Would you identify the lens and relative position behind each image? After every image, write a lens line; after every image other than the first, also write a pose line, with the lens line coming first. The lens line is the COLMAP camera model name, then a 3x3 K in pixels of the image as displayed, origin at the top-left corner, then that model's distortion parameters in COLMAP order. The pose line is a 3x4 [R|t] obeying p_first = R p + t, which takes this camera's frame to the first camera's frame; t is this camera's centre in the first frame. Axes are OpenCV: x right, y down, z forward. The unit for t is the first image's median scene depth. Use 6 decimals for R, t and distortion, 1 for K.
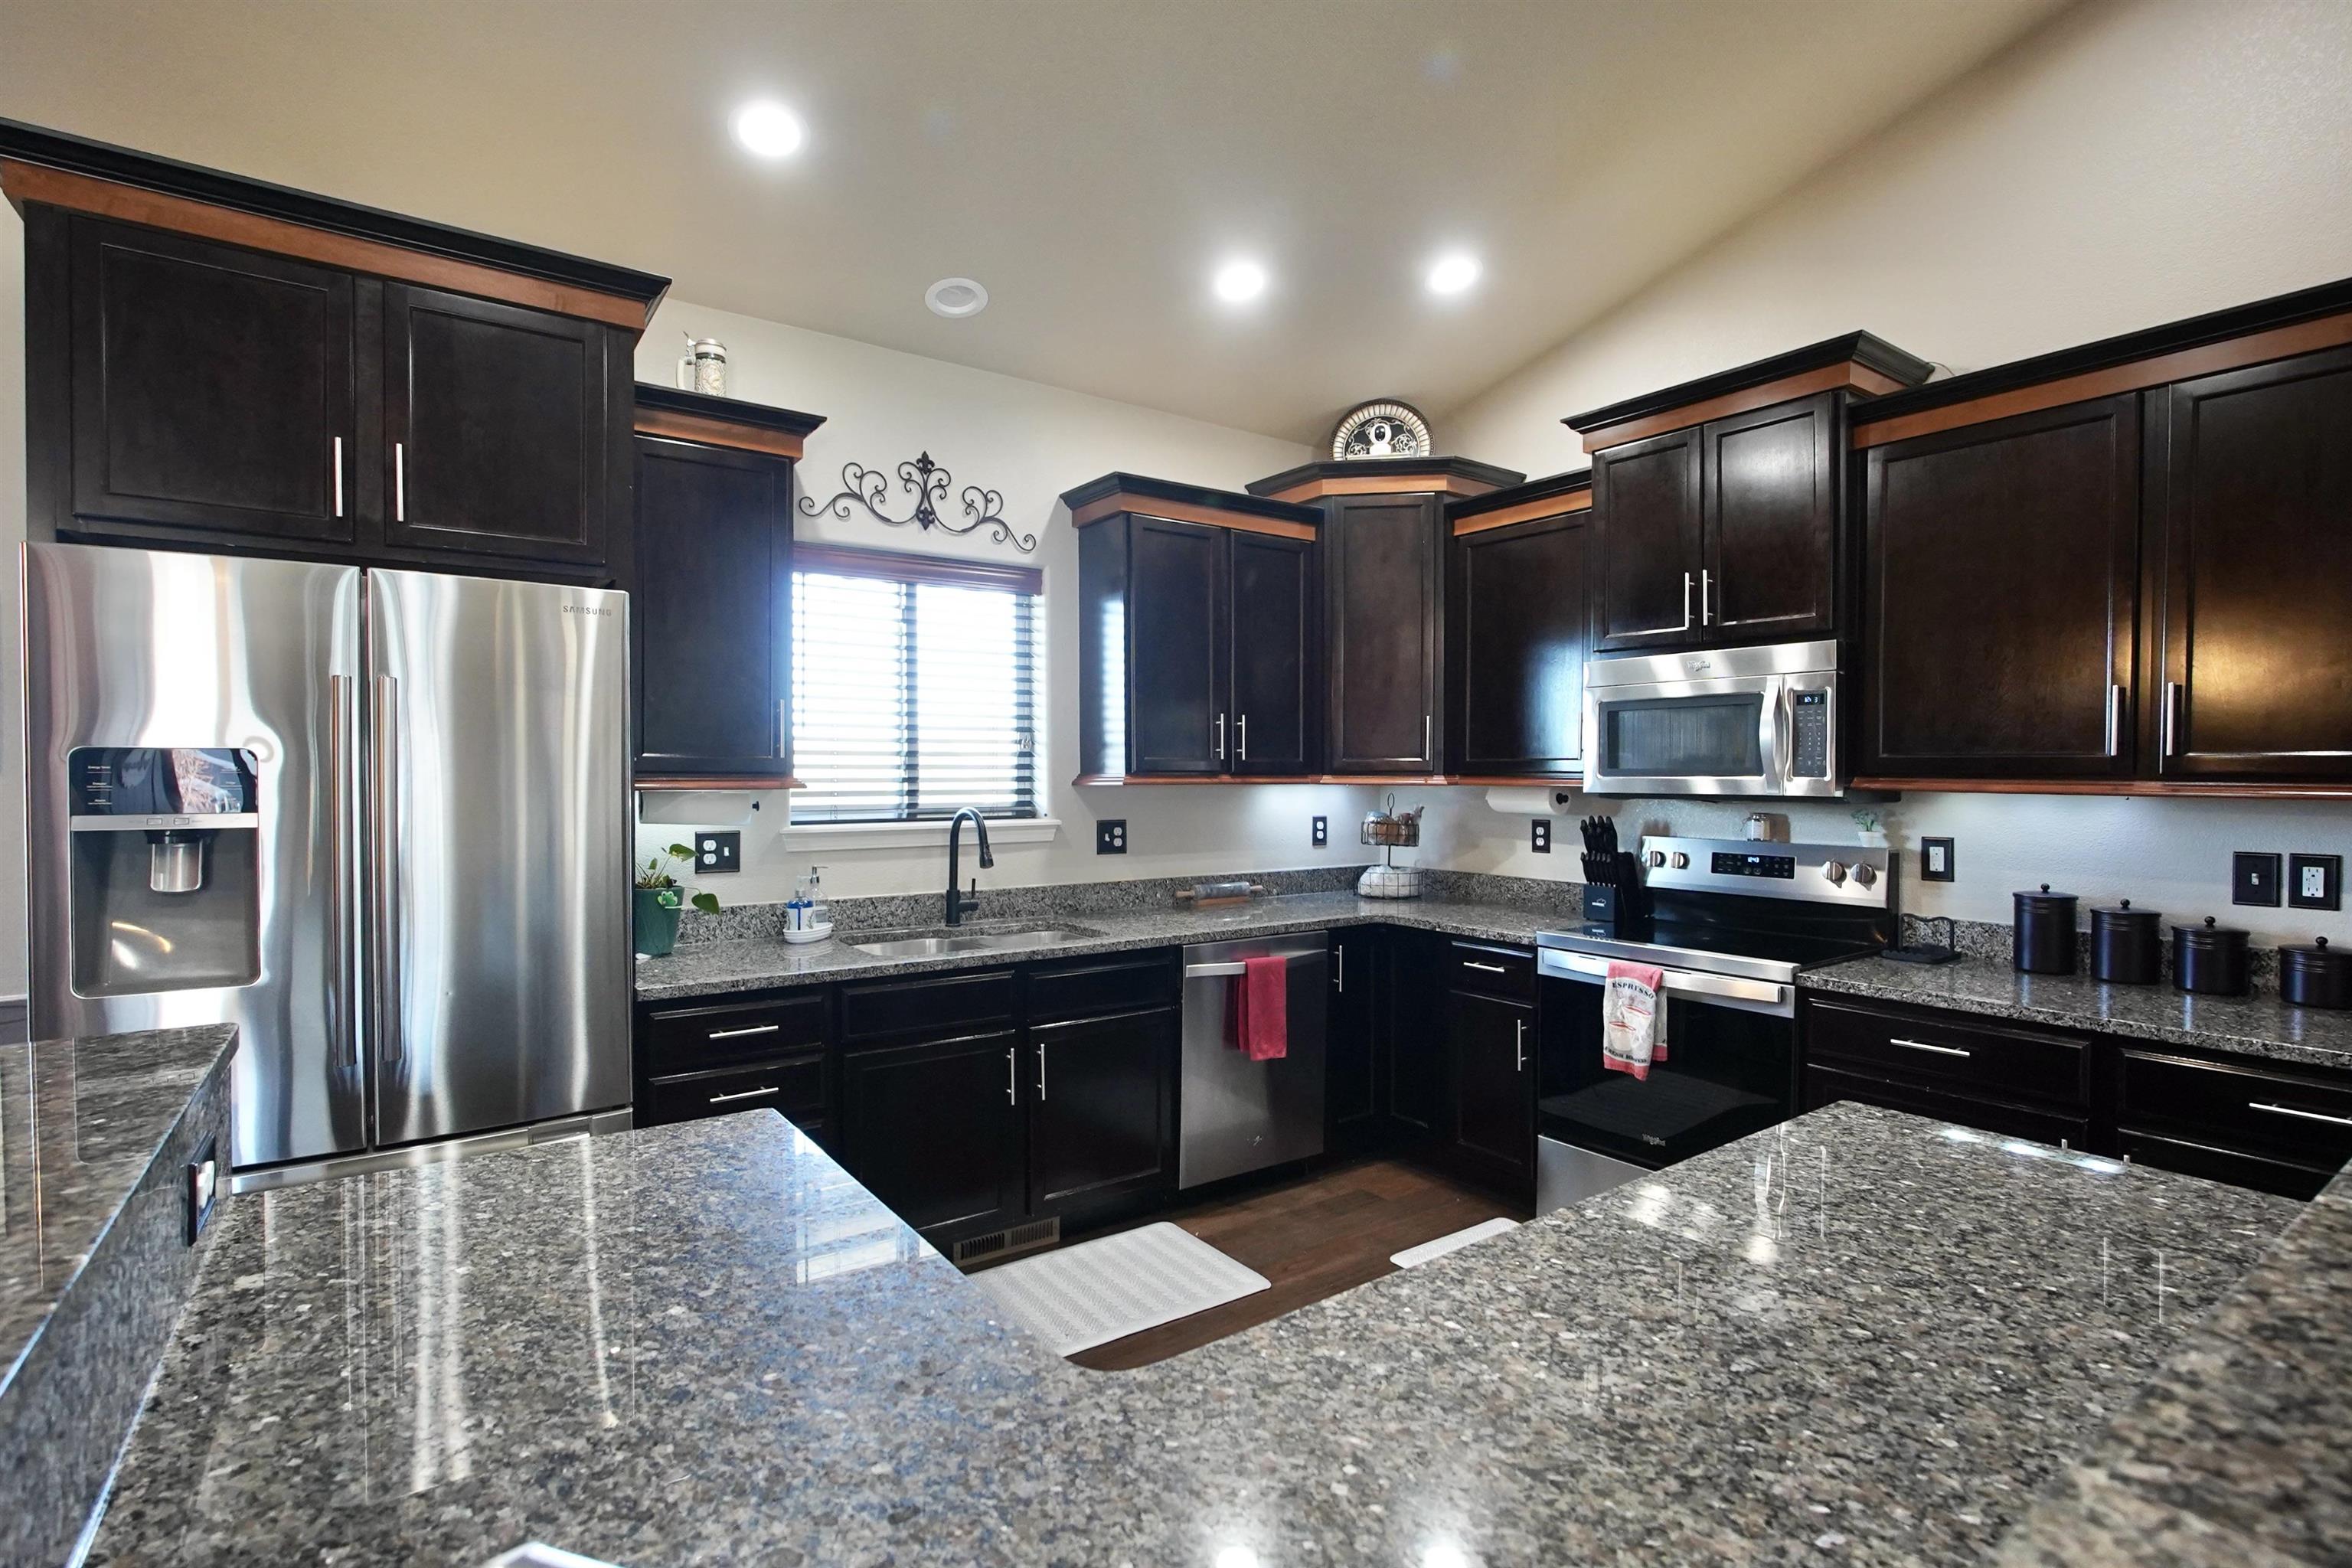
lens RADIAL K [[1089.8, 0, 1173.7], [0, 1089.8, 794.2], [0, 0, 1]] dist [-0.022767, 0.011483]
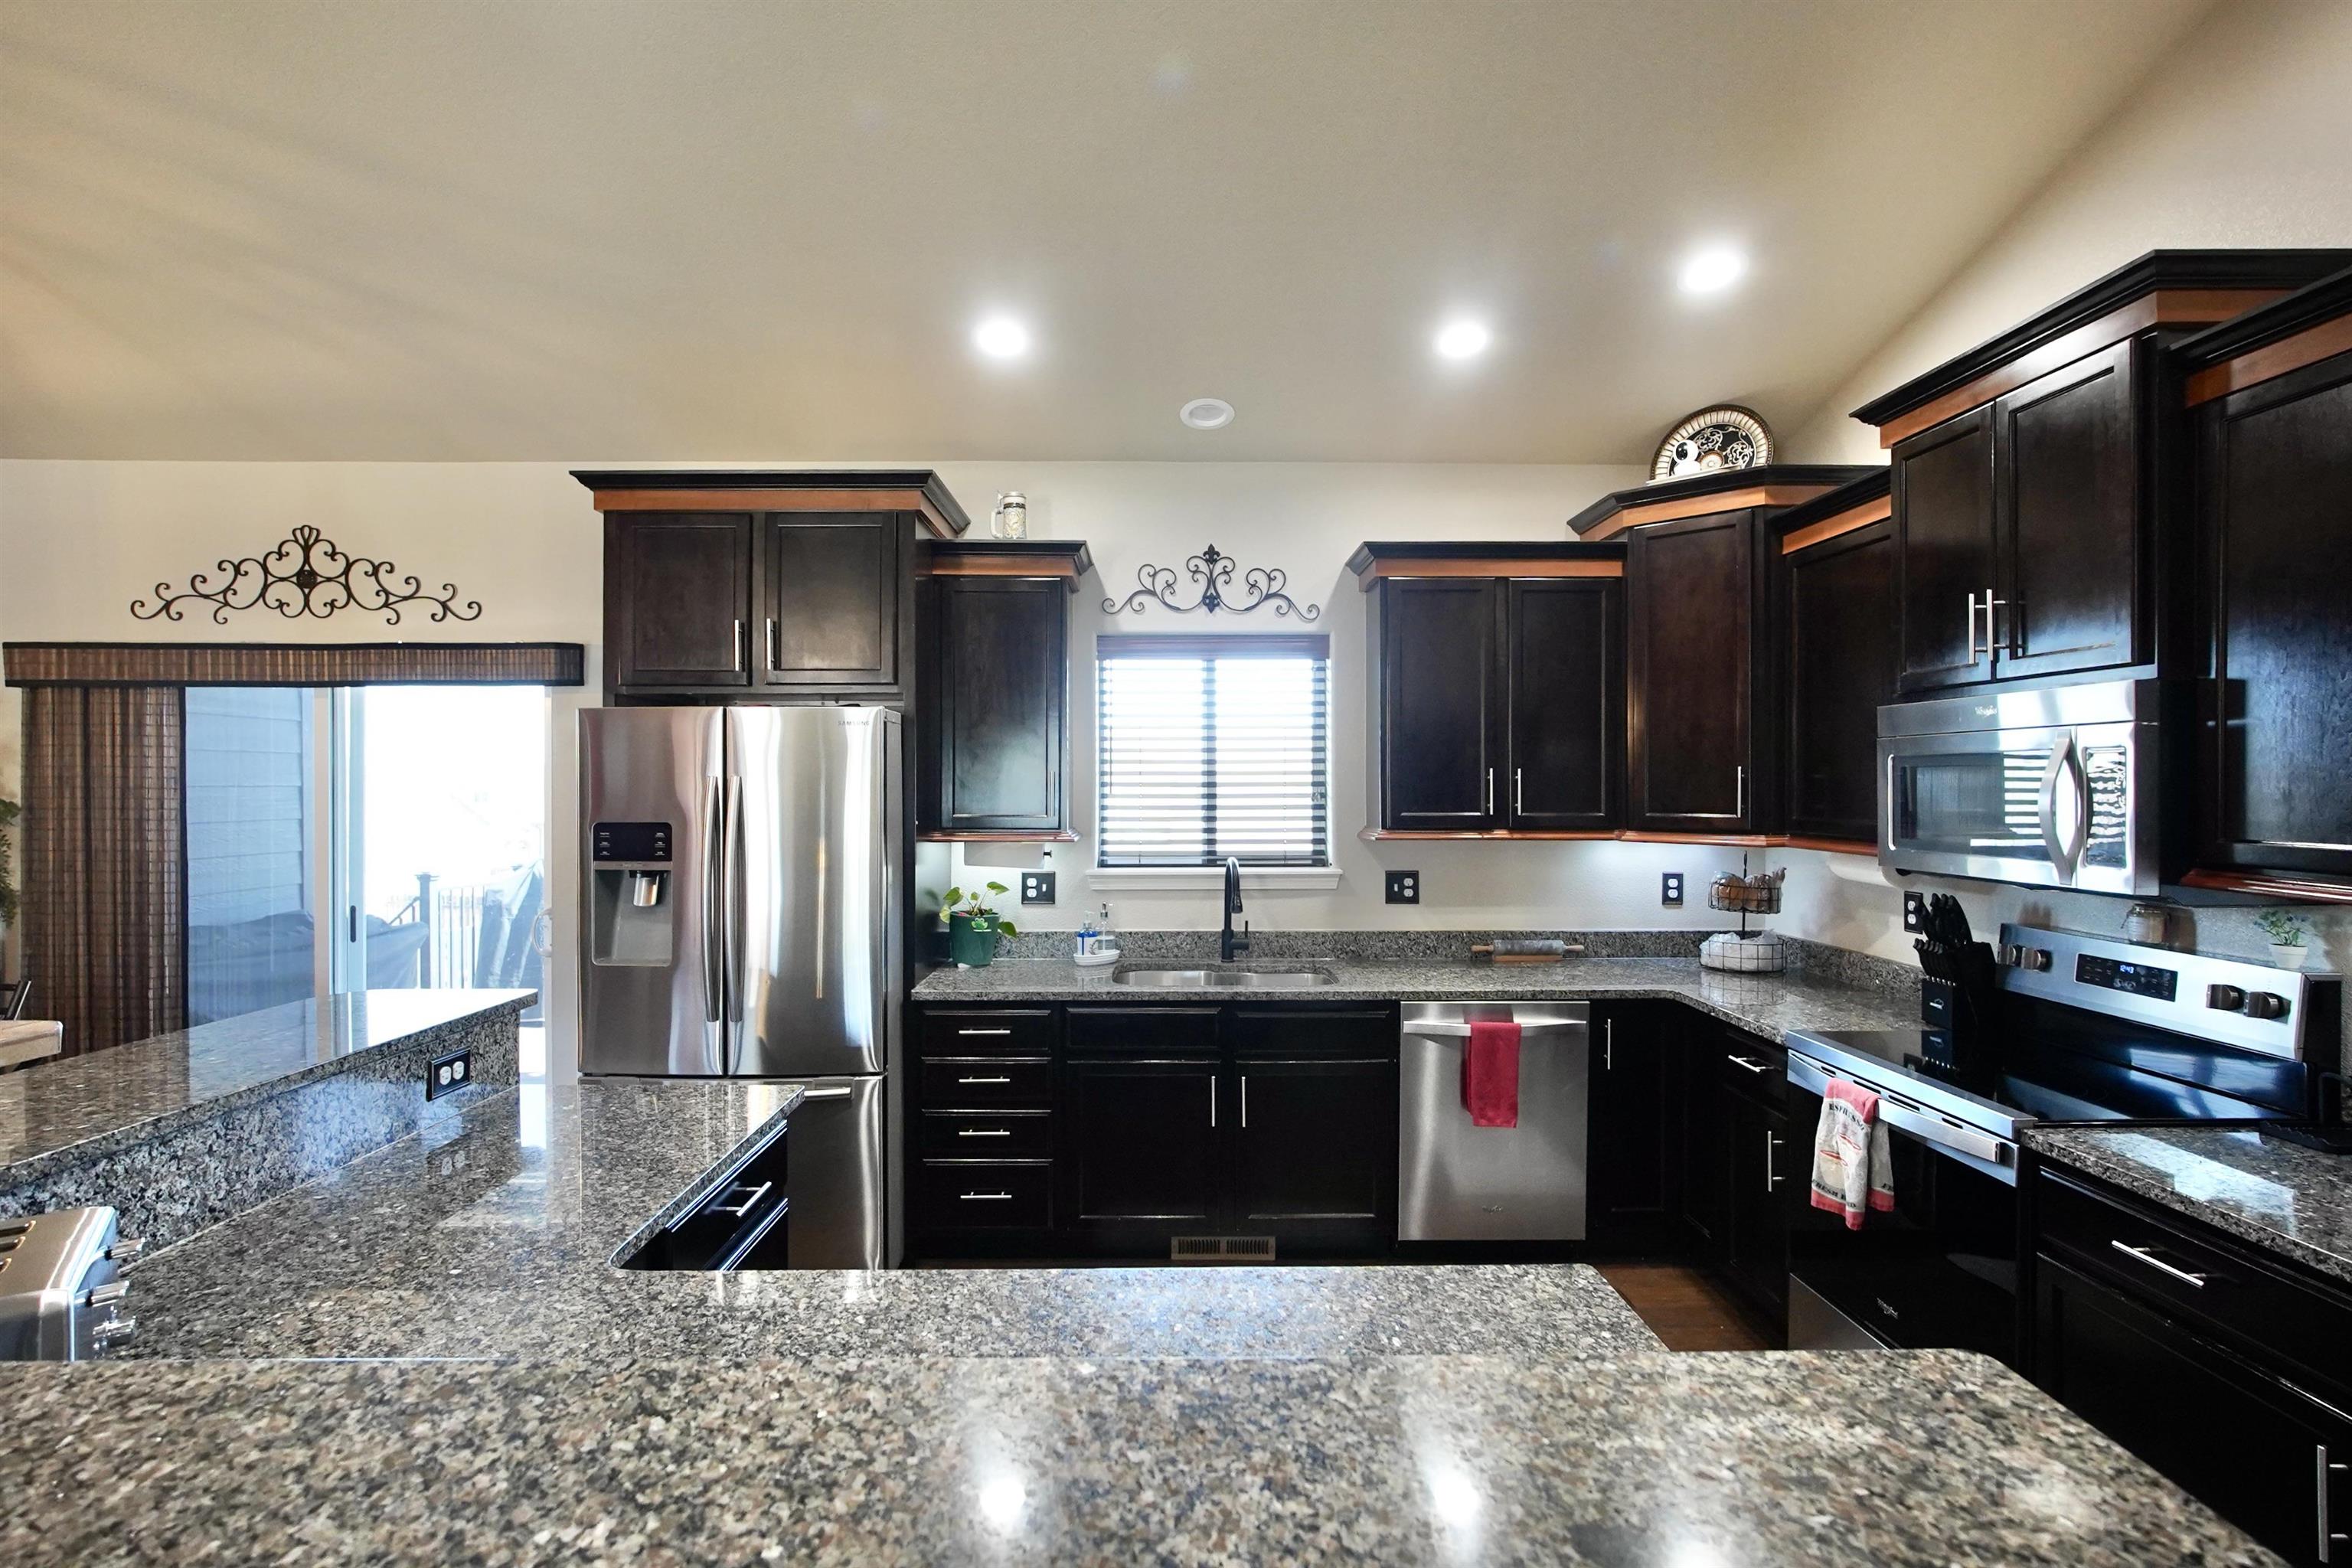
lens RADIAL K [[1089.8, 0, 1173.7], [0, 1089.8, 794.2], [0, 0, 1]] dist [-0.022767, 0.011483]
pose [[0.826227, 0.002452, -0.563331, 0.380345], [-0.009870, 0.999900, -0.010124, -0.039867], [0.563250, 0.013925, 0.826169, 0.033172]]
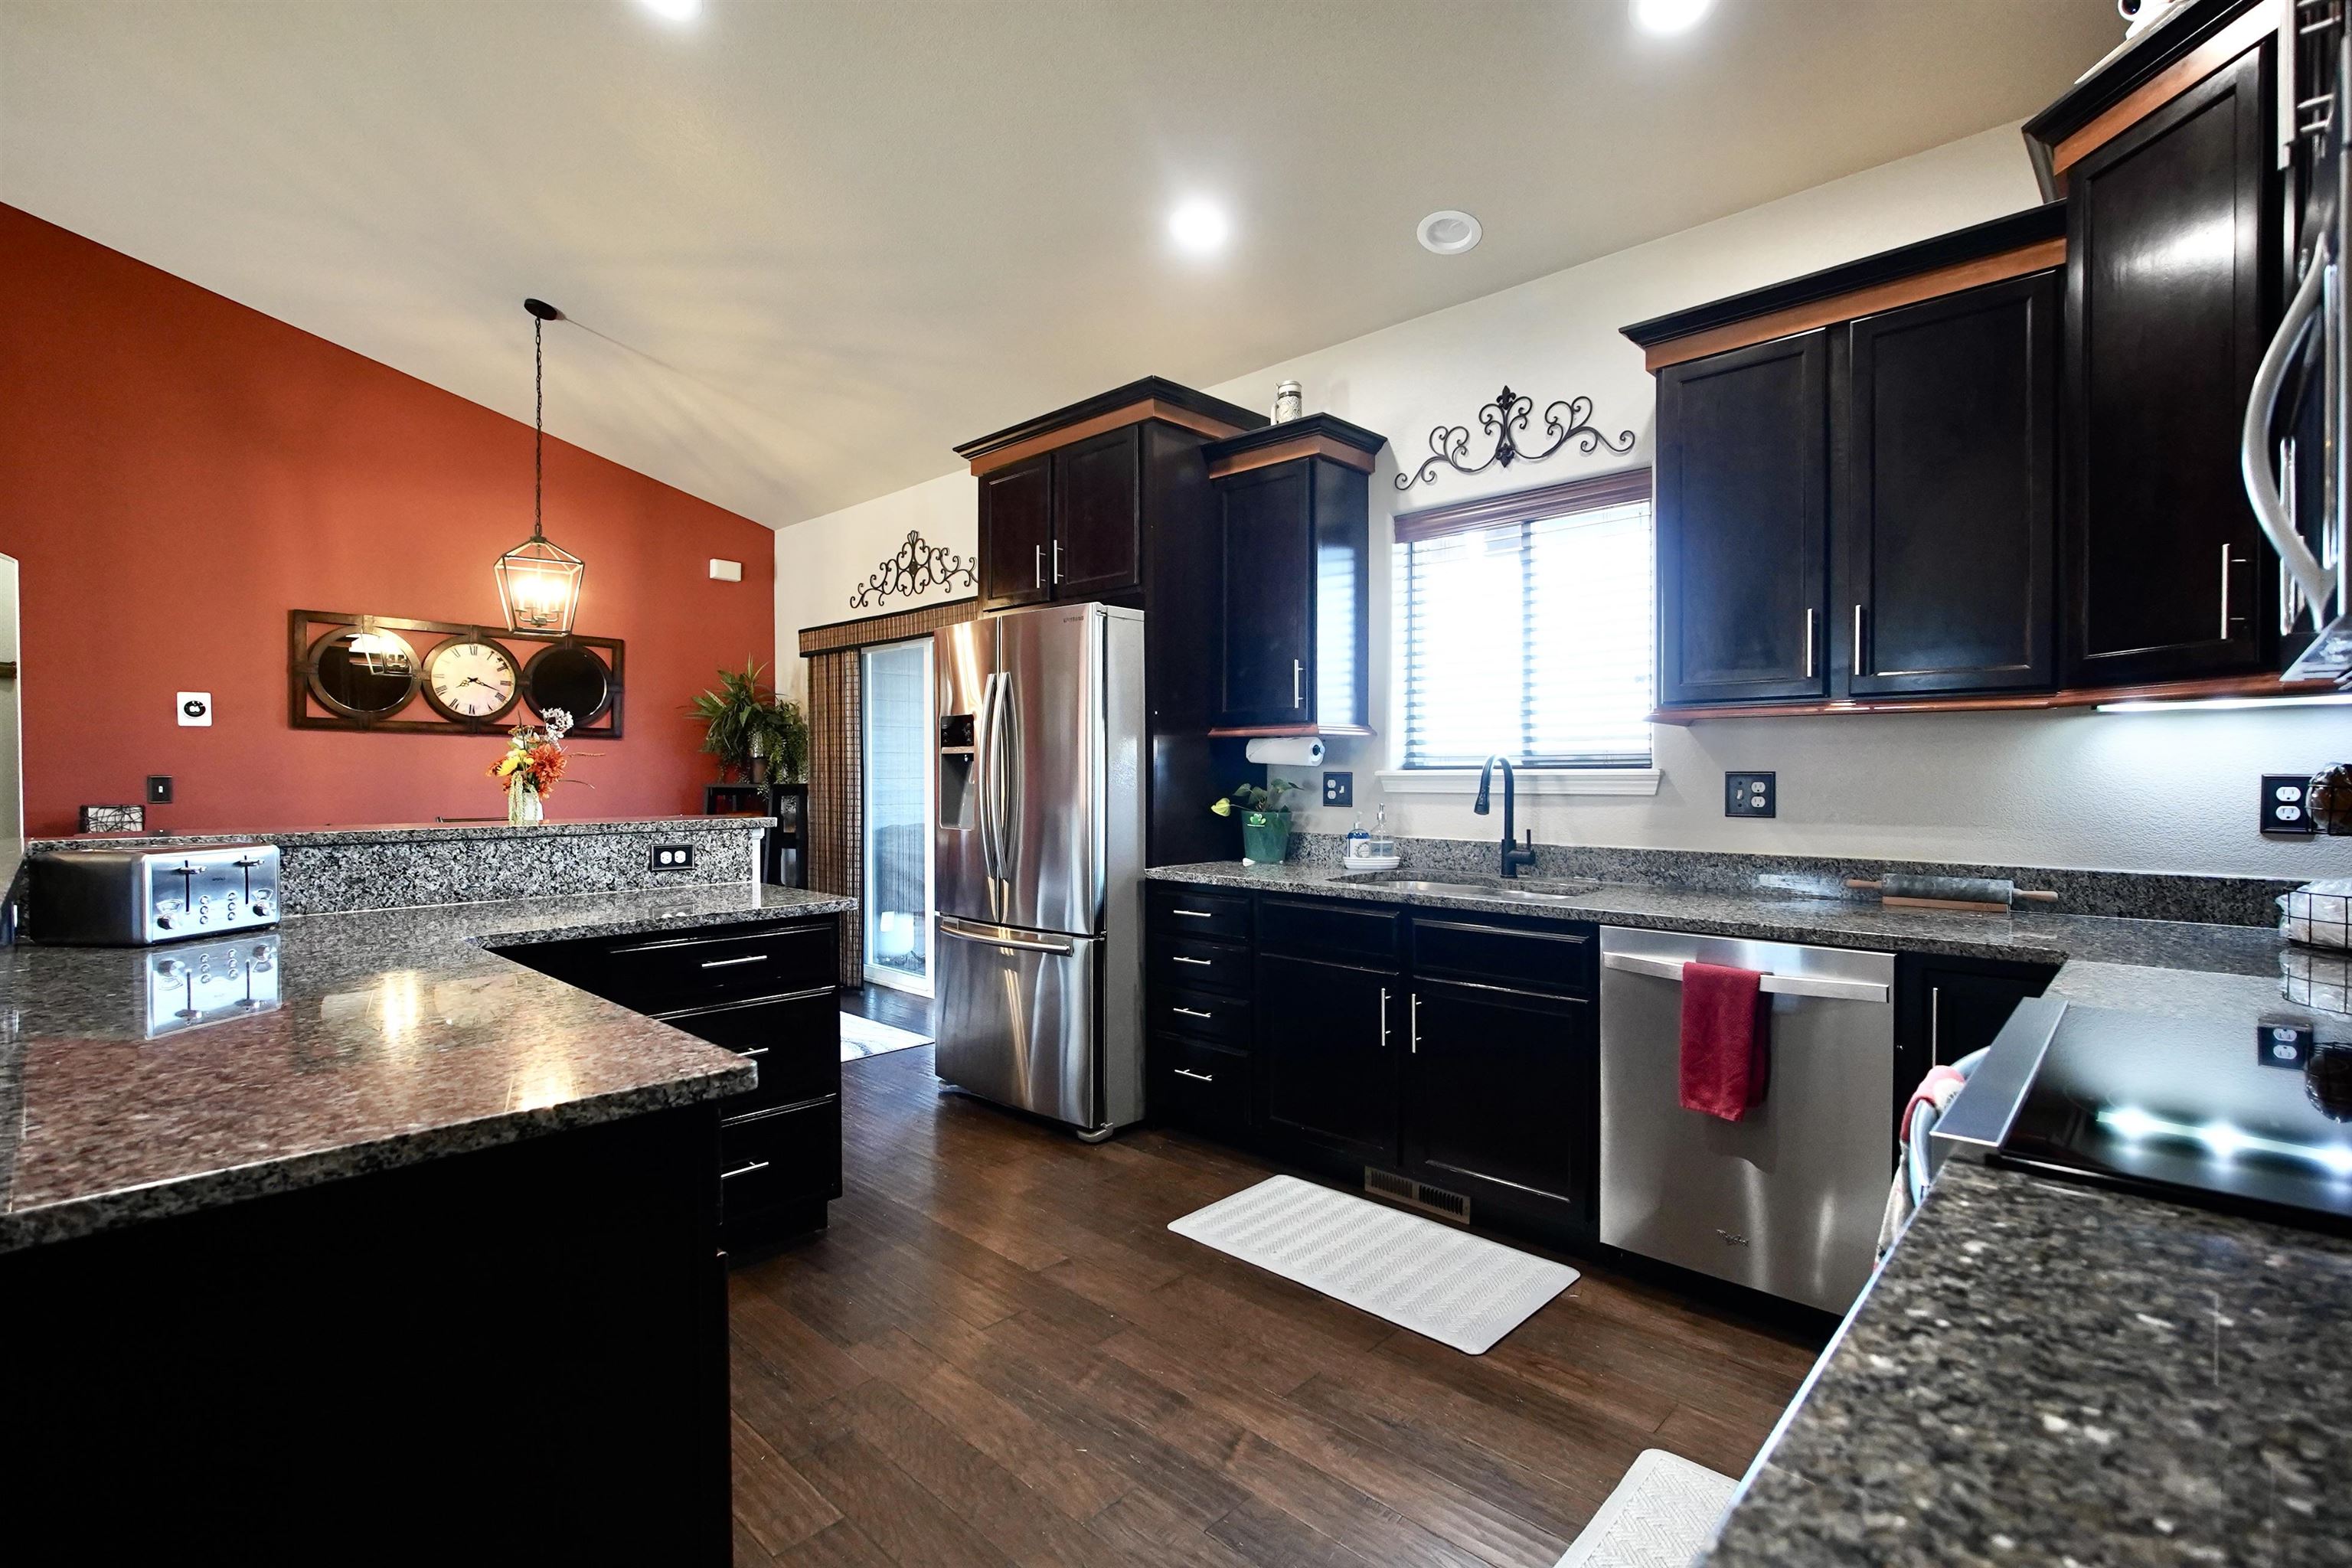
lens RADIAL K [[1071.9, 0, 1184.9], [0, 1071.9, 788.0], [0, 0, 1]] dist [-0.022494, 0.010137]
pose [[0.200159, 0.012413, -0.979685, 0.642974], [-0.017523, 0.999805, 0.009087, 0.038844], [0.979607, 0.015348, 0.200338, 0.527157]]
